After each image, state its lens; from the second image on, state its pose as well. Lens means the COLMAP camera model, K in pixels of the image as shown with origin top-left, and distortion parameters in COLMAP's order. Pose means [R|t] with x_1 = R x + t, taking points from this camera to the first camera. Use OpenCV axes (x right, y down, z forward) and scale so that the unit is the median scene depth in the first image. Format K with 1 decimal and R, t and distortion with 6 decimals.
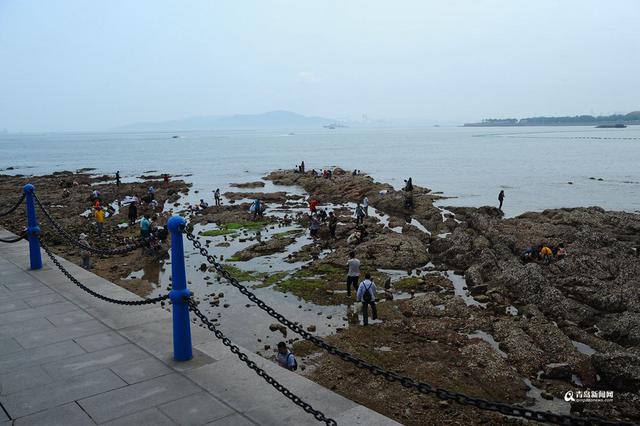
lens RADIAL K [[590.4, 0, 320.0], [0, 590.4, 213.0], [0, 0, 1]] dist [-0.003920, 0.004405]
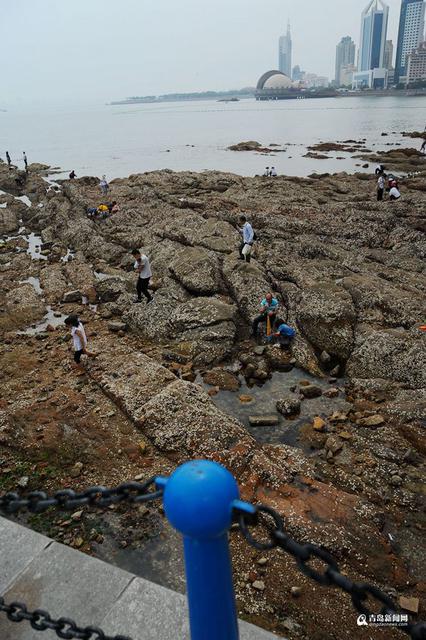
lens RADIAL K [[515.0, 0, 213.0], [0, 515.0, 320.0], [0, 0, 1]] dist [-0.131282, 0.139565]
pose [[0.921875, -0.179666, 0.343316, 0.162574], [0.086173, 0.958880, 0.270414, 0.016703], [-0.377783, -0.219704, 0.899450, -0.108739]]
